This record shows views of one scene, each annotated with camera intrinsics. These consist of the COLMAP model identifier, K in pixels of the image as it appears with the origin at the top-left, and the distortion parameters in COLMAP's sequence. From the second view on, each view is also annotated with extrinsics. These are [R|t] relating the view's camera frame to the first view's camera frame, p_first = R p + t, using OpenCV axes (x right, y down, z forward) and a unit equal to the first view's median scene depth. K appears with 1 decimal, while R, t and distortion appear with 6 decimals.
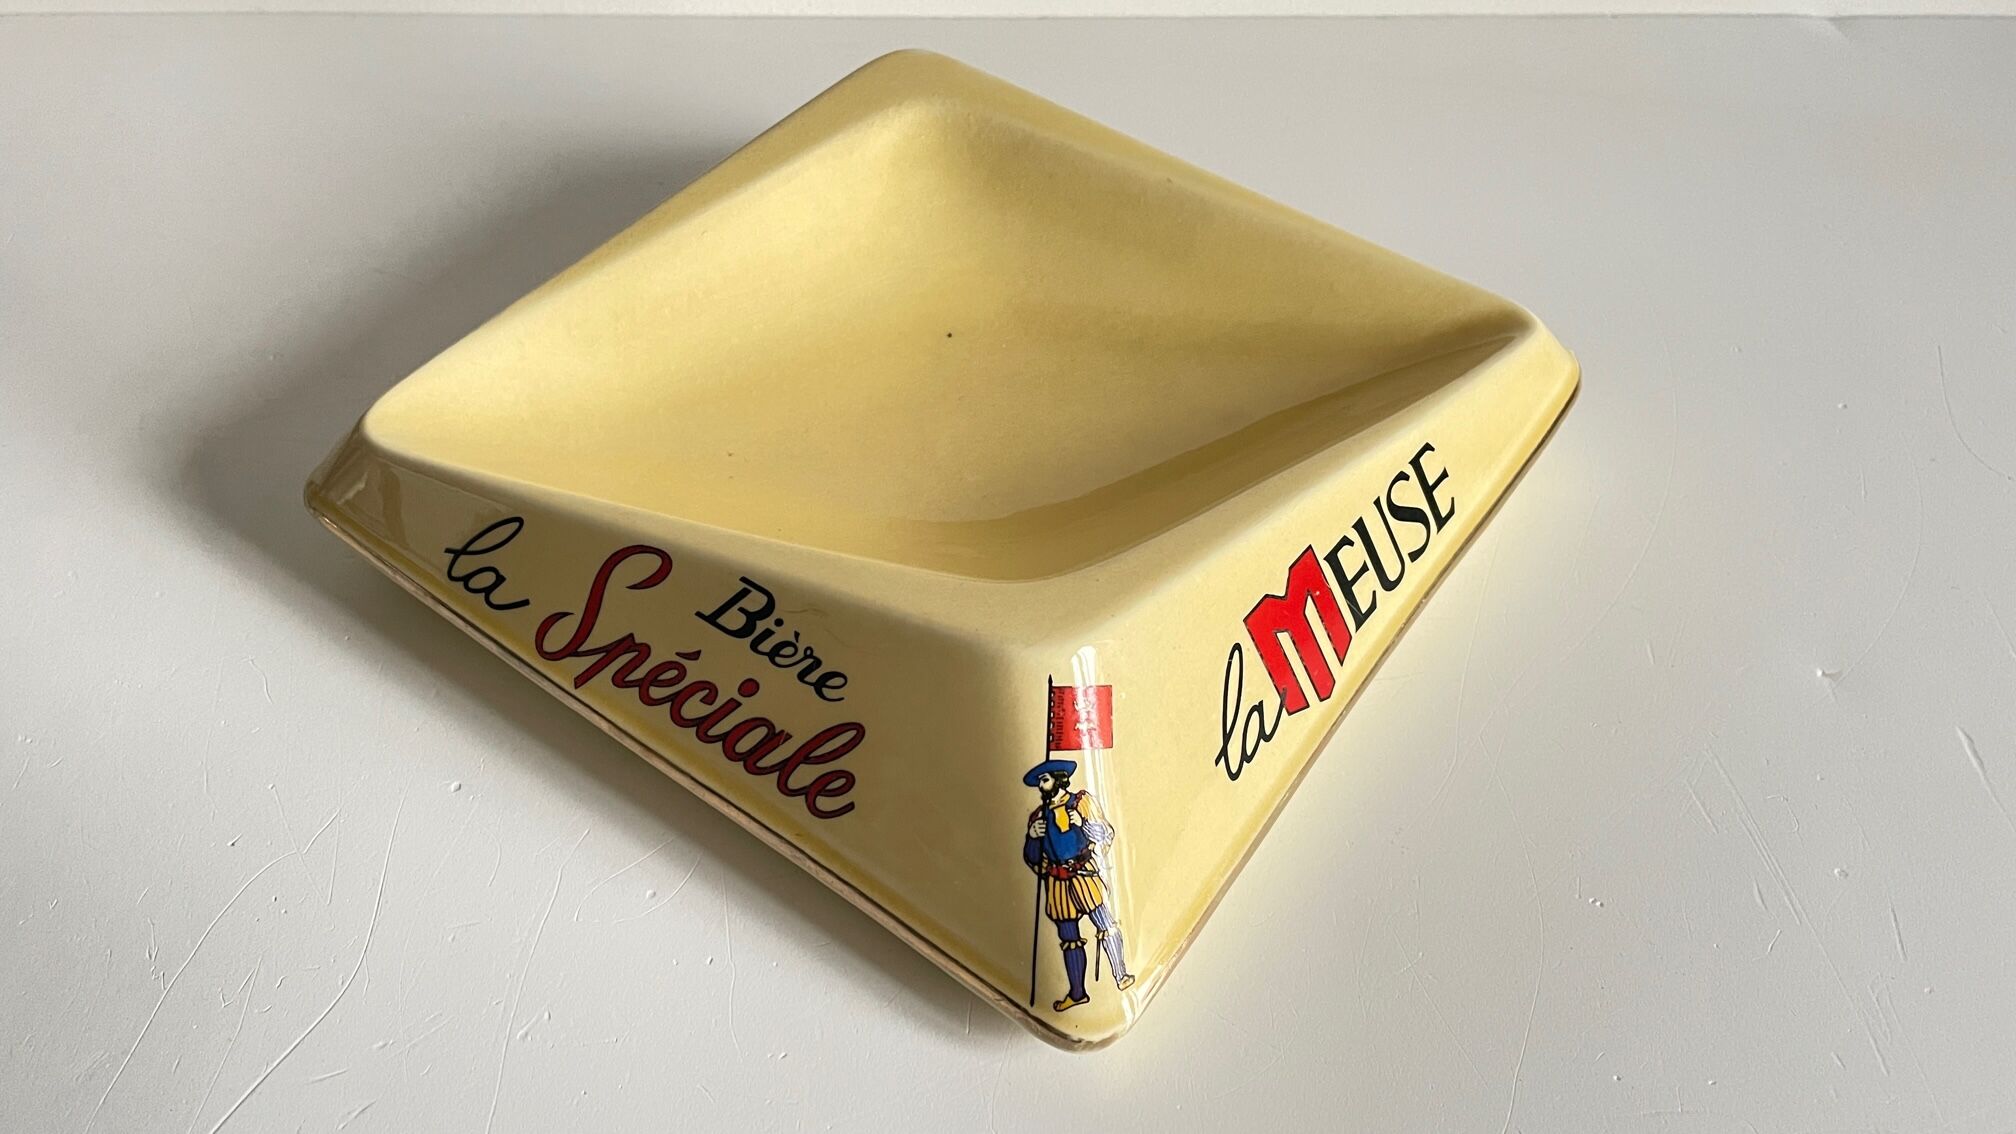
lens RADIAL K [[1569.0, 0, 1011.6], [0, 1569.0, 551.6], [0, 0, 1]] dist [0.123432, -0.345646]
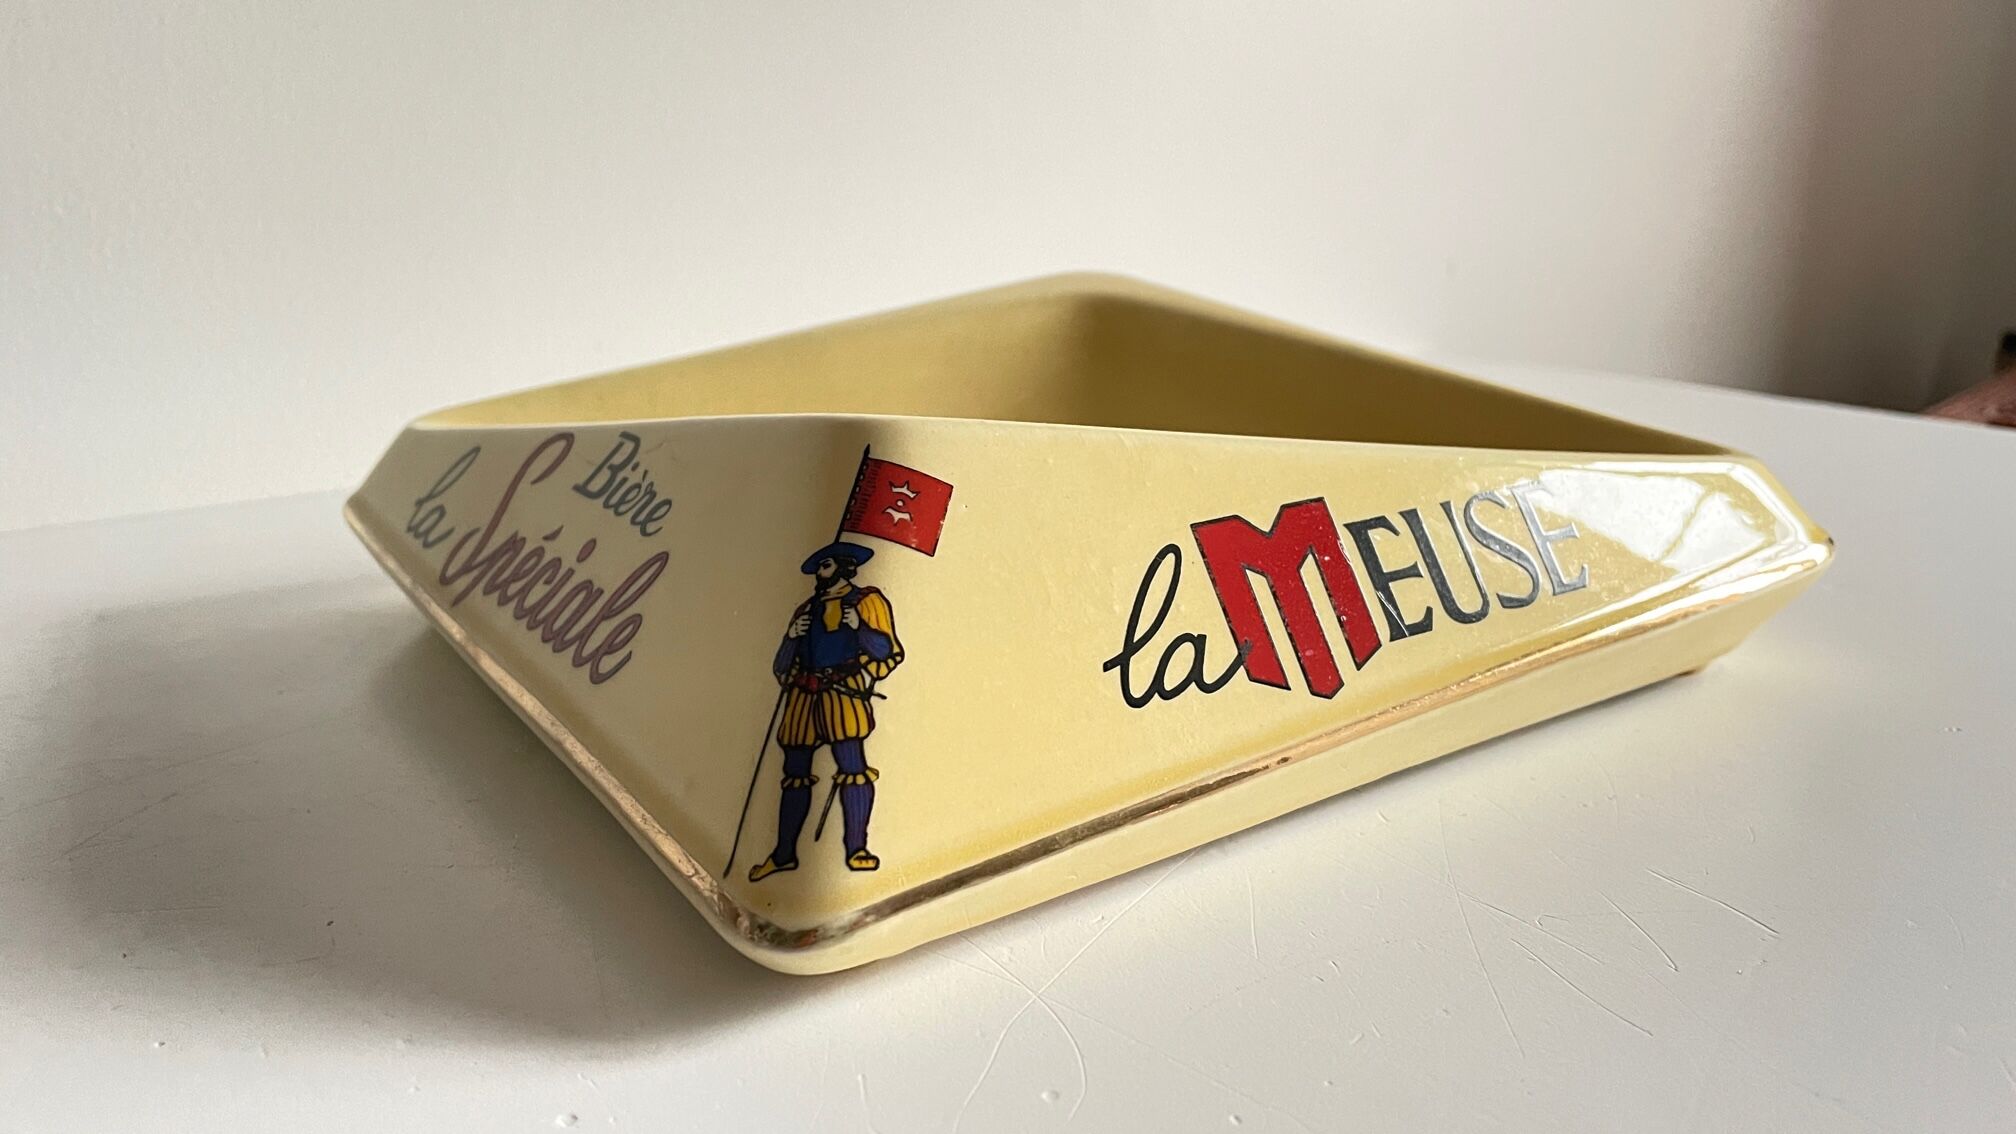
lens RADIAL K [[1569.0, 0, 1011.6], [0, 1569.0, 551.6], [0, 0, 1]] dist [0.123432, -0.345646]
pose [[0.939642, 0.066048, -0.335725, 0.324634], [-0.230191, 0.847973, -0.477446, 0.437475], [0.253151, 0.525909, 0.811994, 0.391596]]
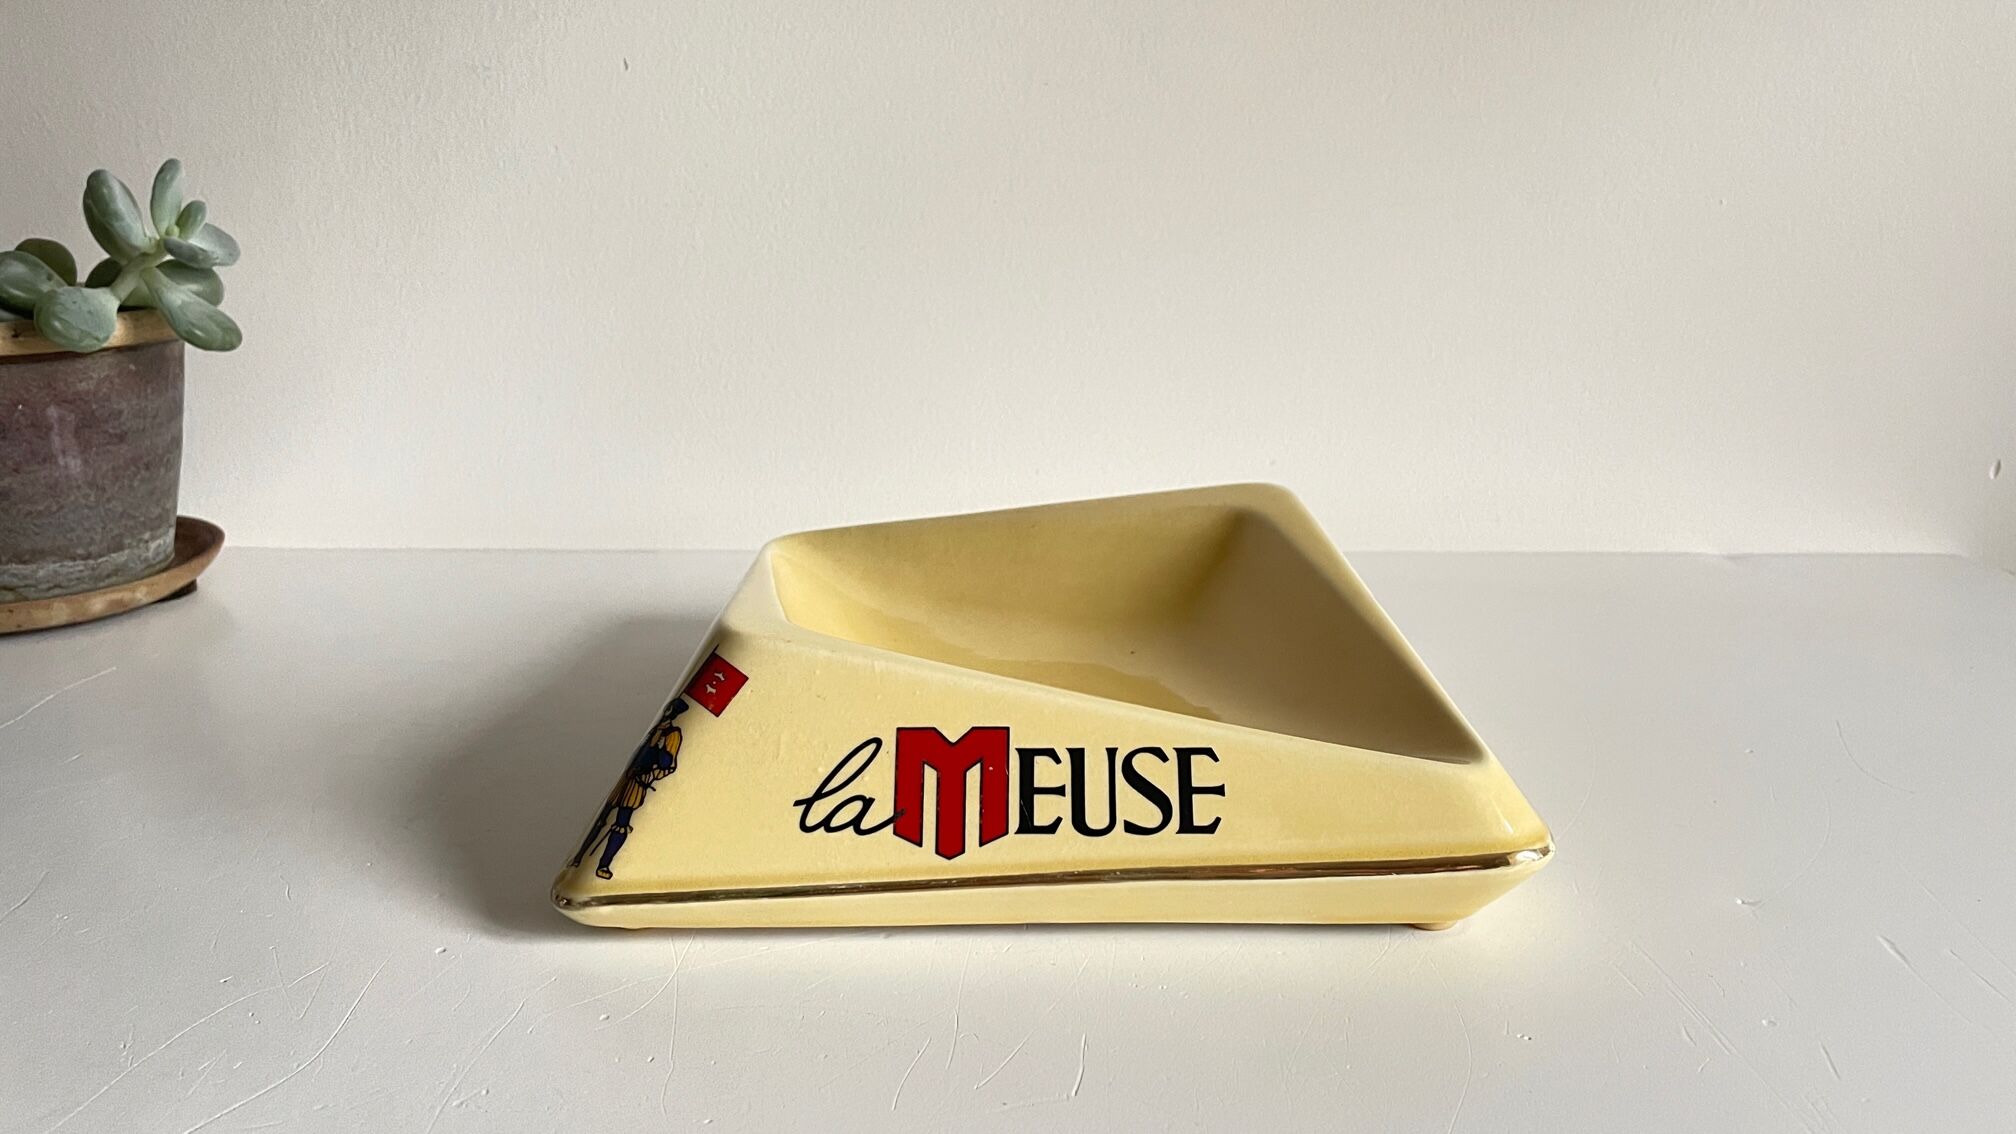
lens RADIAL K [[1569.0, 0, 1011.6], [0, 1569.0, 551.6], [0, 0, 1]] dist [0.123432, -0.345646]
pose [[0.564743, 0.199383, -0.800820, 1.132945], [-0.588354, 0.777739, -0.221274, 0.154121], [0.578710, 0.596129, 0.556530, 0.325025]]
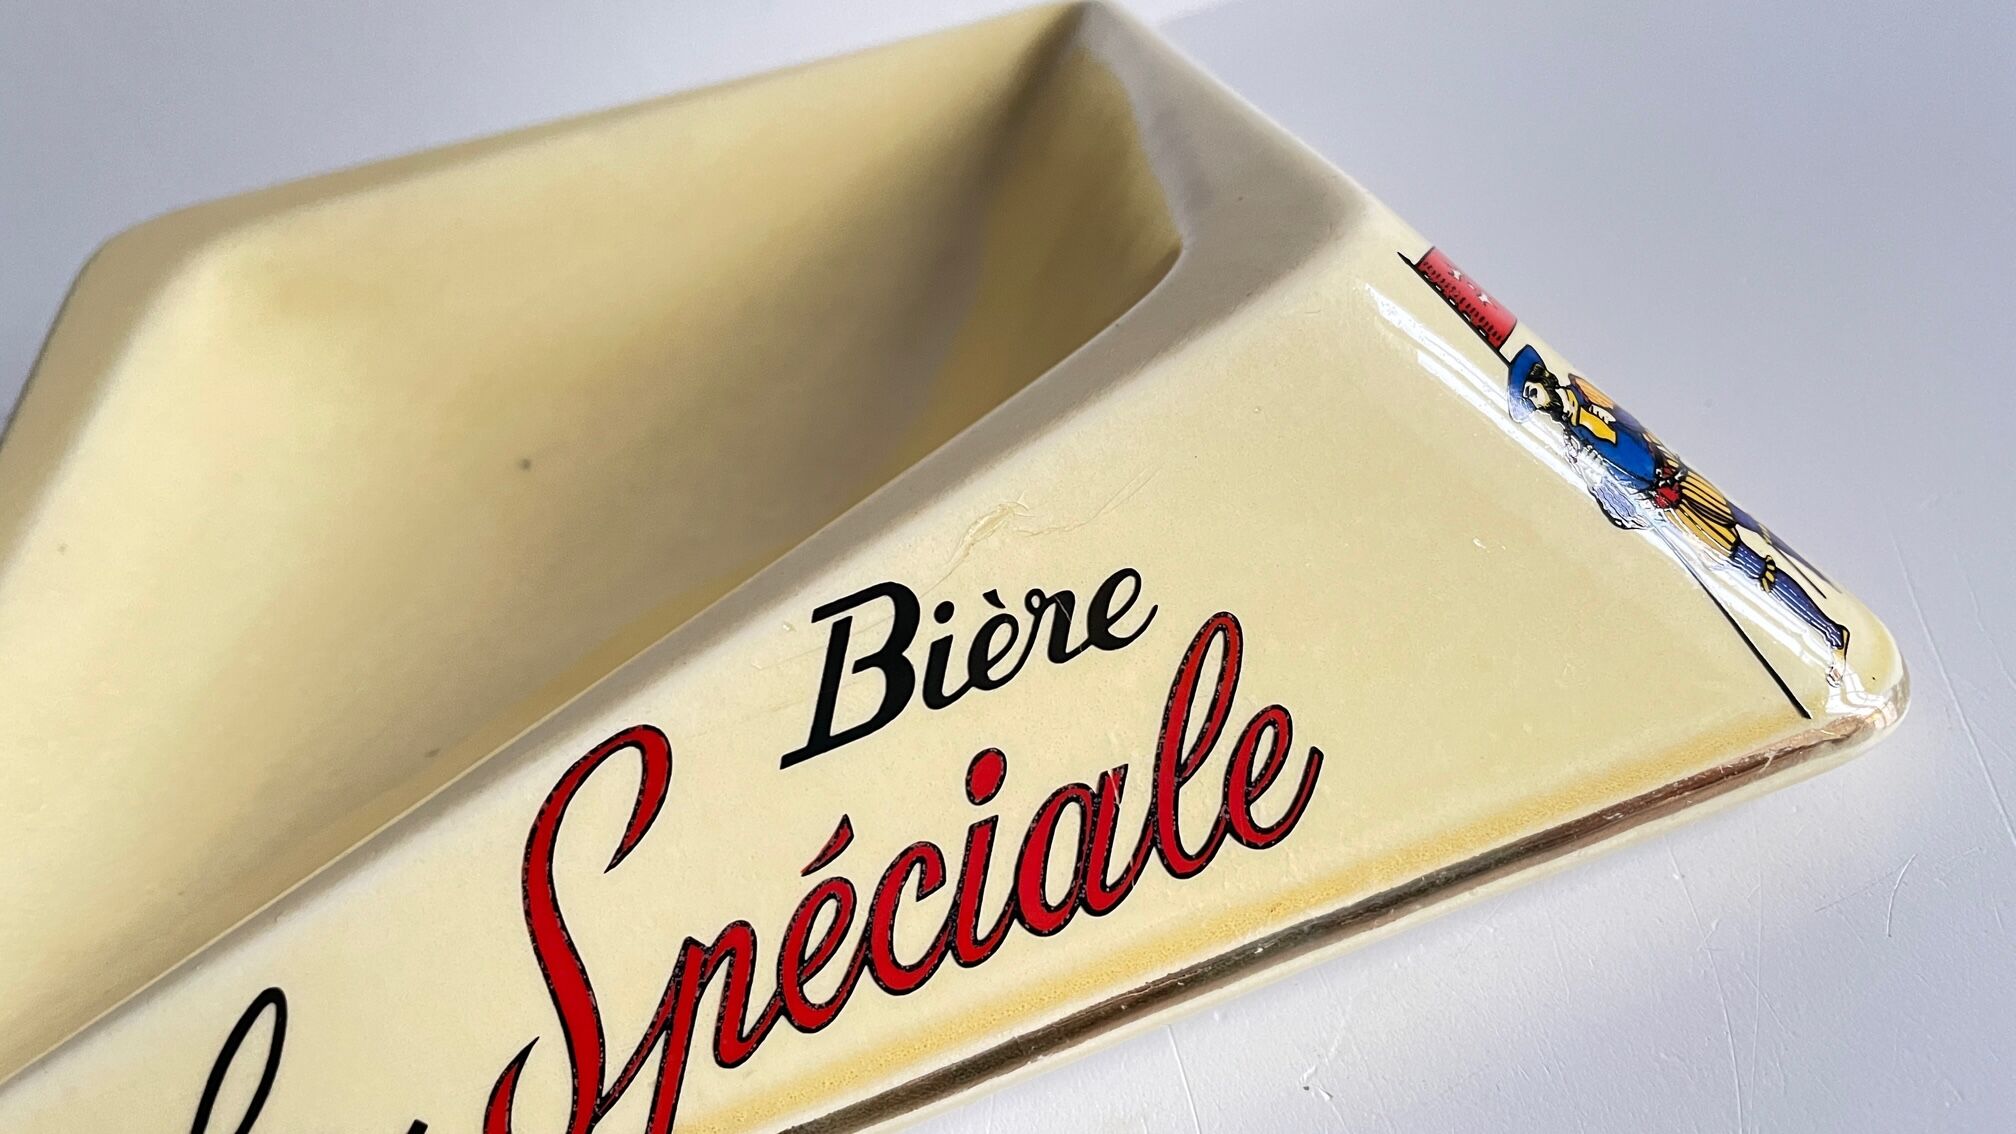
lens RADIAL K [[1569.0, 0, 1011.6], [0, 1569.0, 551.6], [0, 0, 1]] dist [0.123432, -0.345646]
pose [[0.588370, -0.599921, 0.542140, -0.384271], [0.735576, 0.675537, -0.050765, 0.071954], [-0.335780, 0.428654, 0.838753, 0.581257]]
